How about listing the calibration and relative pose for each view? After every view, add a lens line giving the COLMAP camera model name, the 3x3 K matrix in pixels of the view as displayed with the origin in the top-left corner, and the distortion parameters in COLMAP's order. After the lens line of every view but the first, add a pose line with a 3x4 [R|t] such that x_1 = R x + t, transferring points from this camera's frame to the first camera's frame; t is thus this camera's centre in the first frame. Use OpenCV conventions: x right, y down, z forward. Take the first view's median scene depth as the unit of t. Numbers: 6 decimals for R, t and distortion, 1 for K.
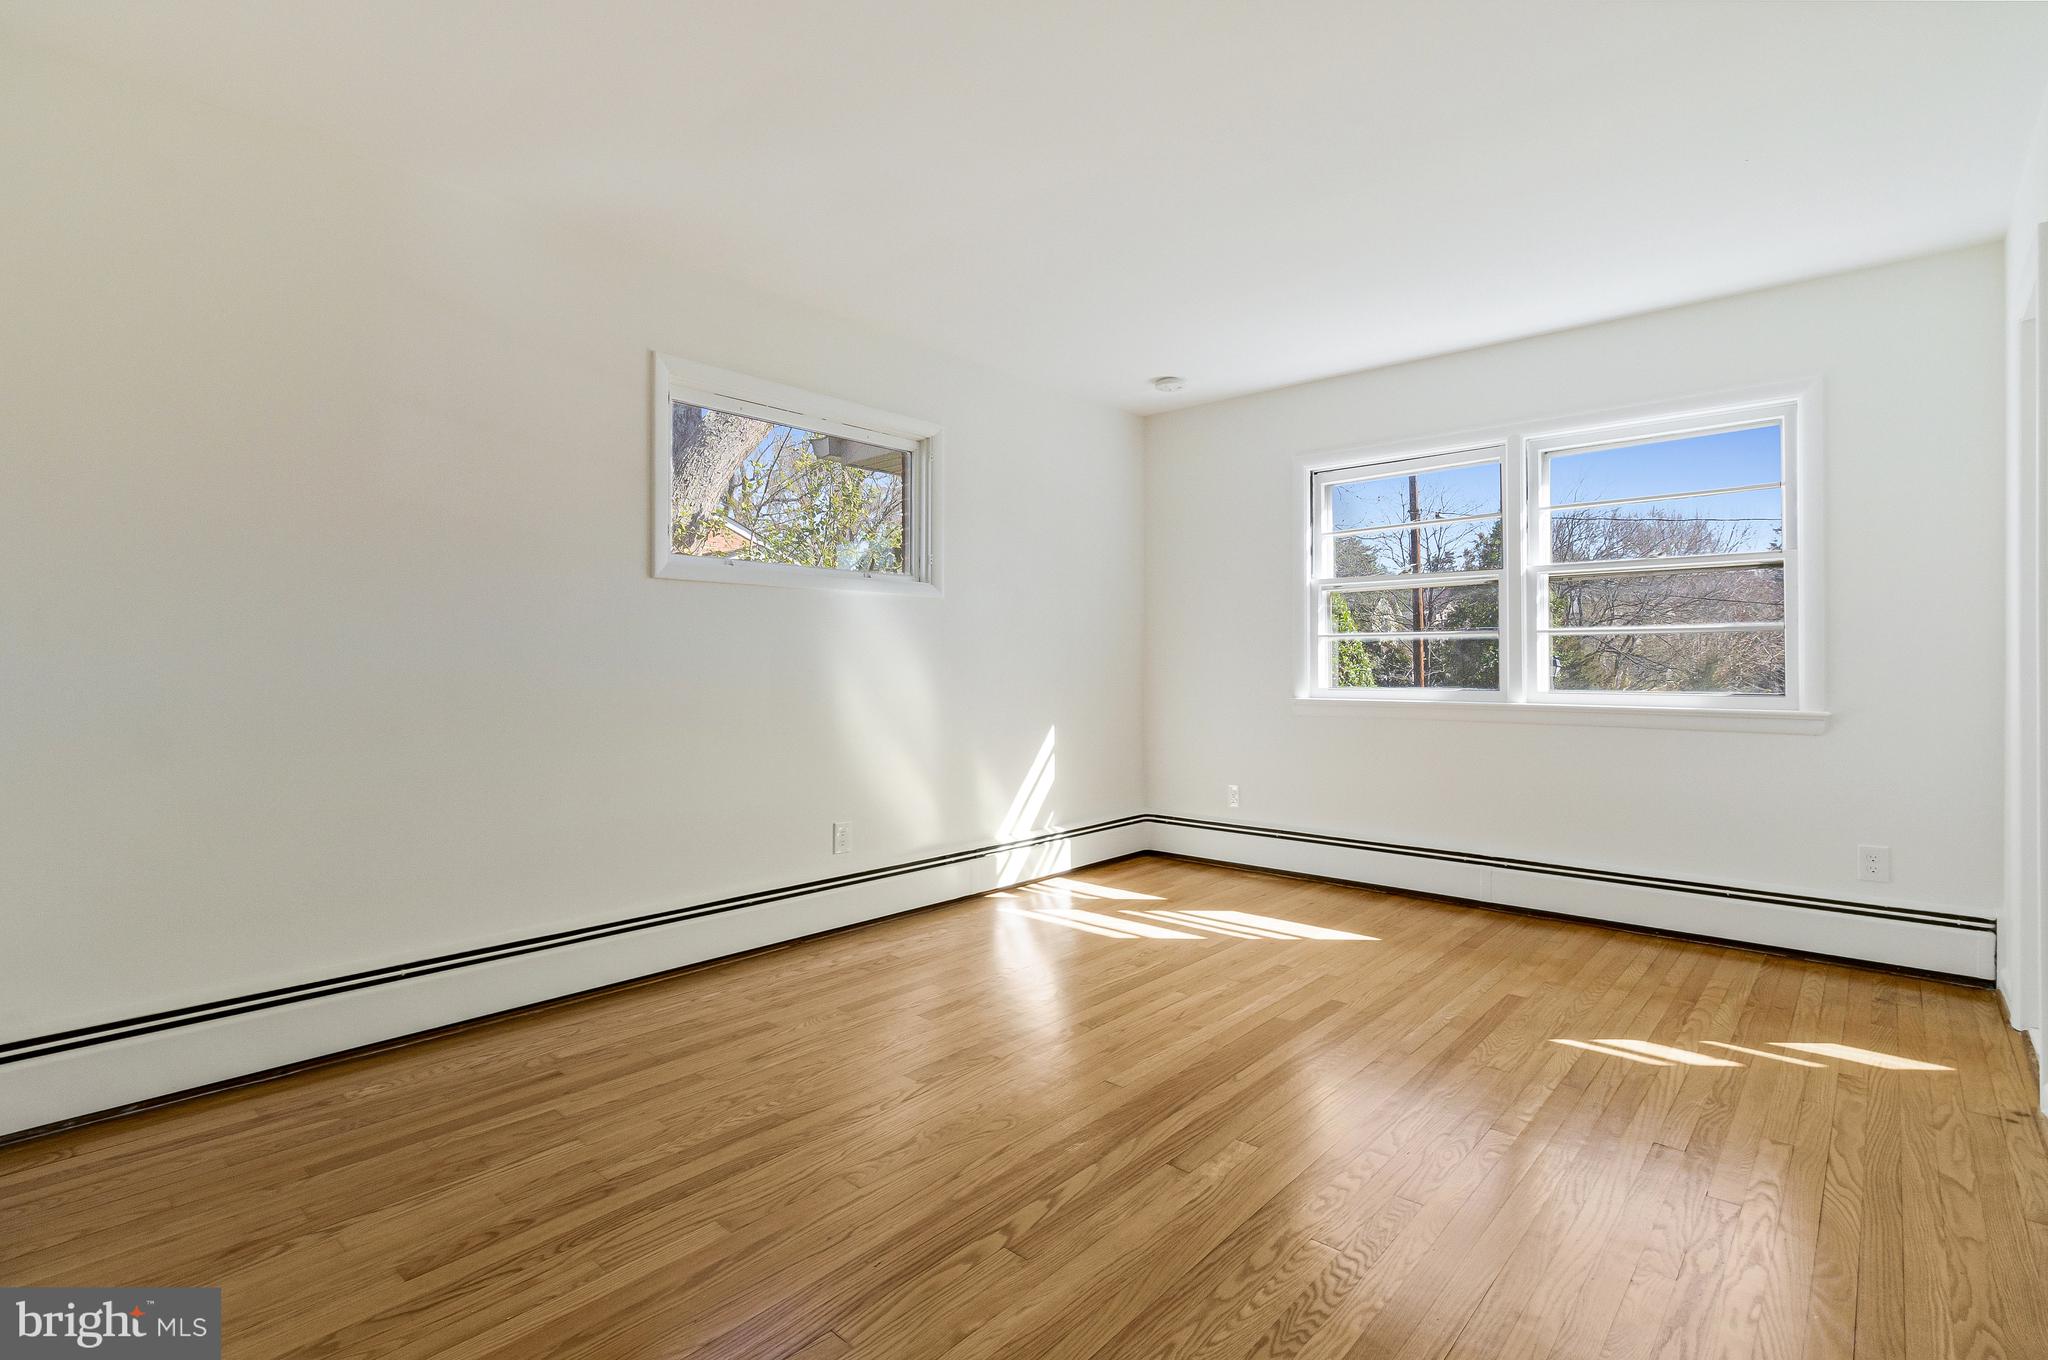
lens RADIAL K [[958.5, 0, 1014.9], [0, 958.5, 668.3], [0, 0, 1]] dist [0.002681, 0.000280]
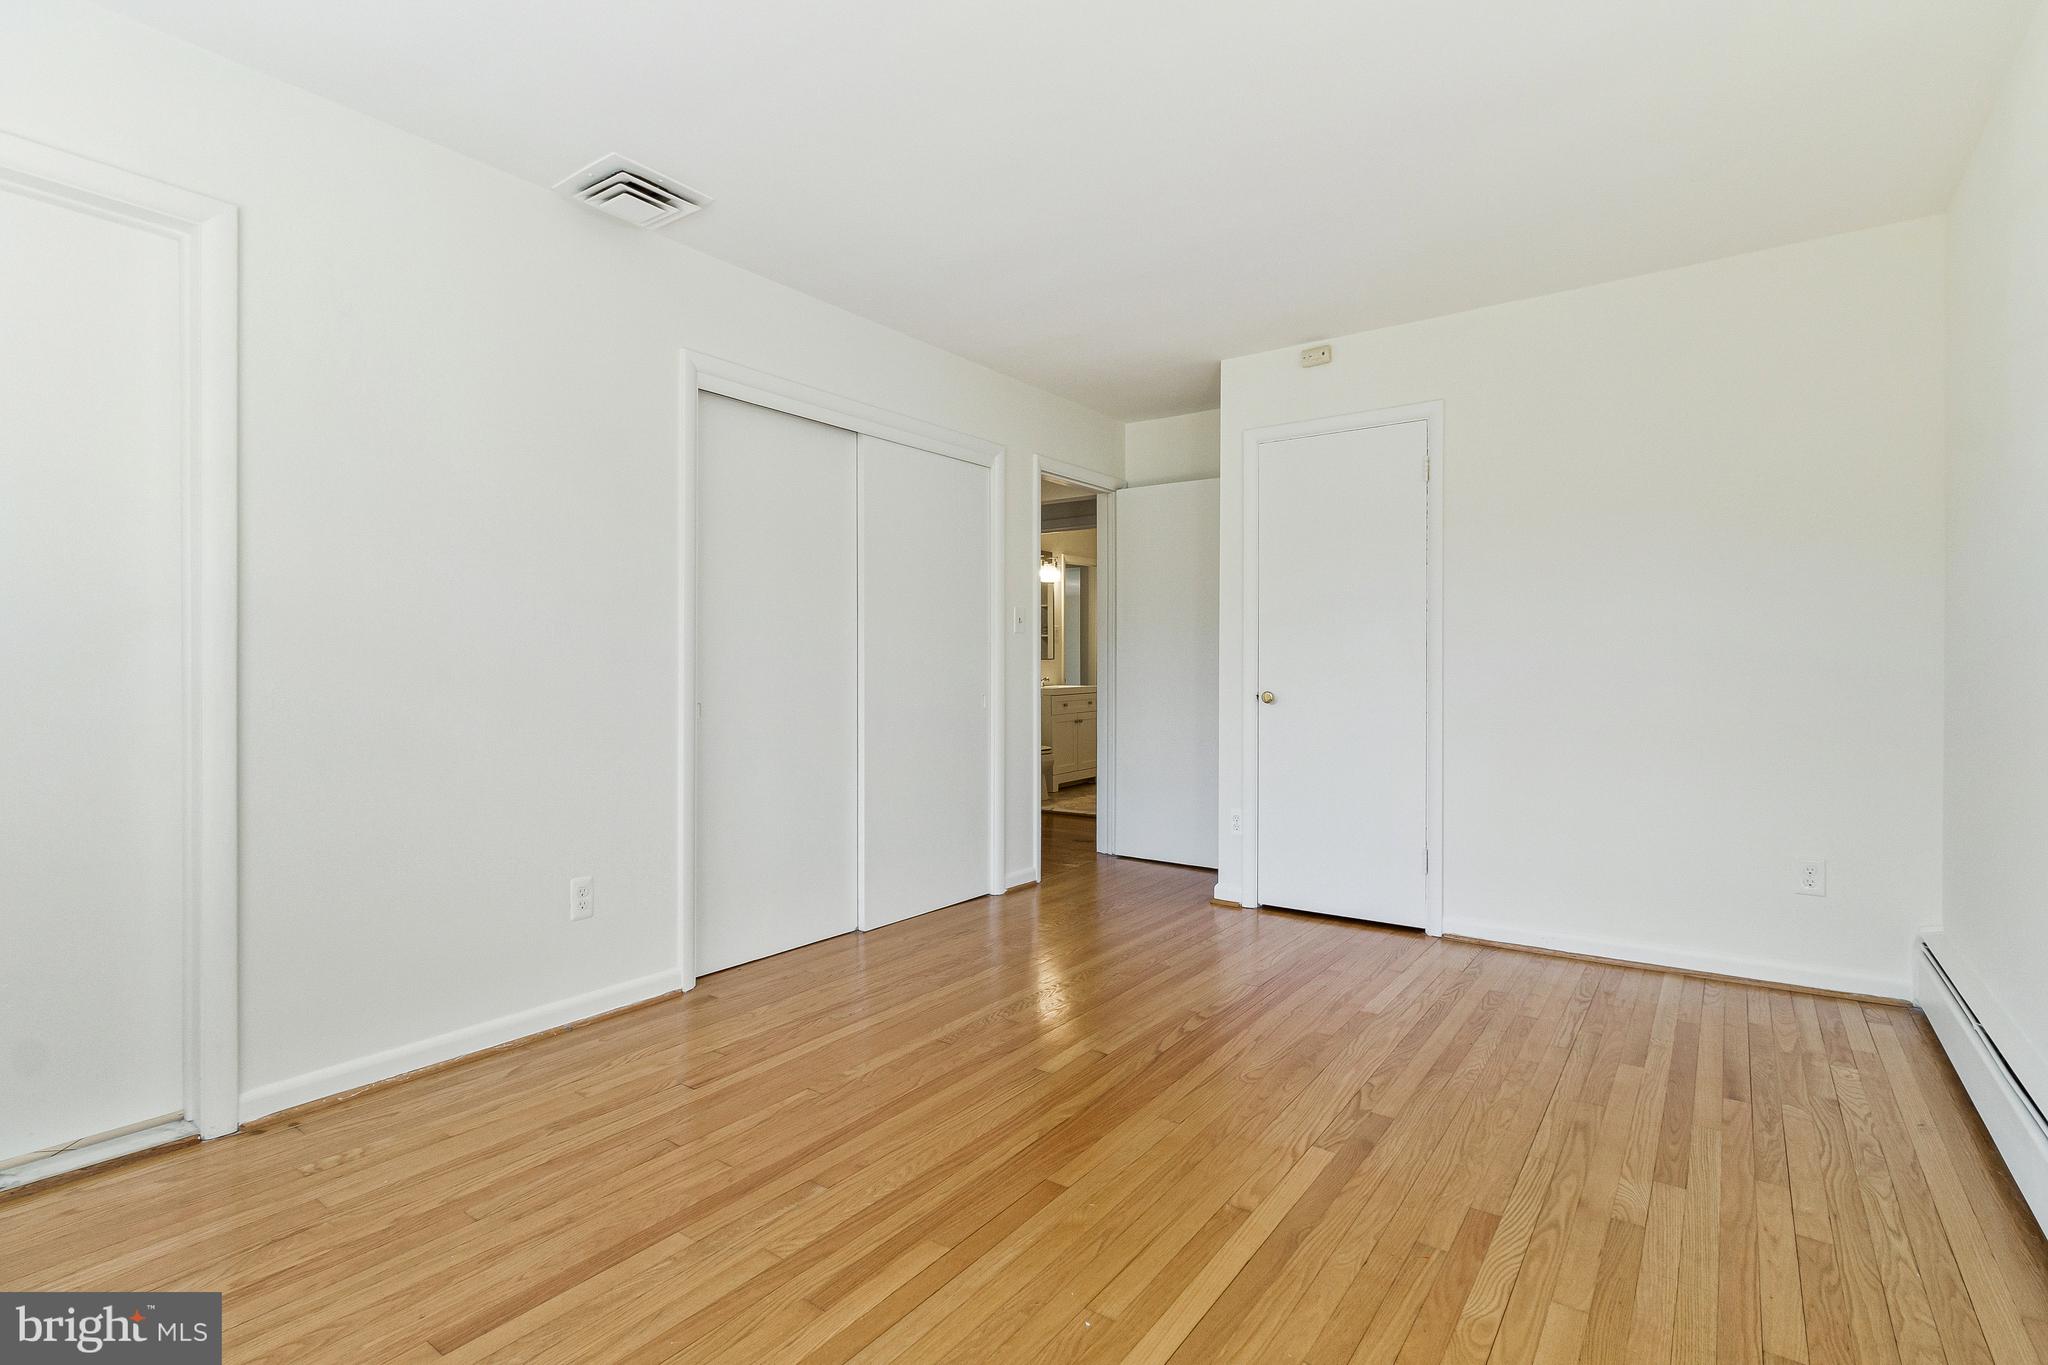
lens RADIAL K [[958.5, 0, 1014.9], [0, 958.5, 670.8], [0, 0, 1]] dist [0.002681, 0.000280]
pose [[-0.995642, -0.002574, -0.093222, 0.386291], [-0.002684, 0.999996, 0.001055, -0.010279], [0.093219, 0.001300, -0.995645, 2.152210]]
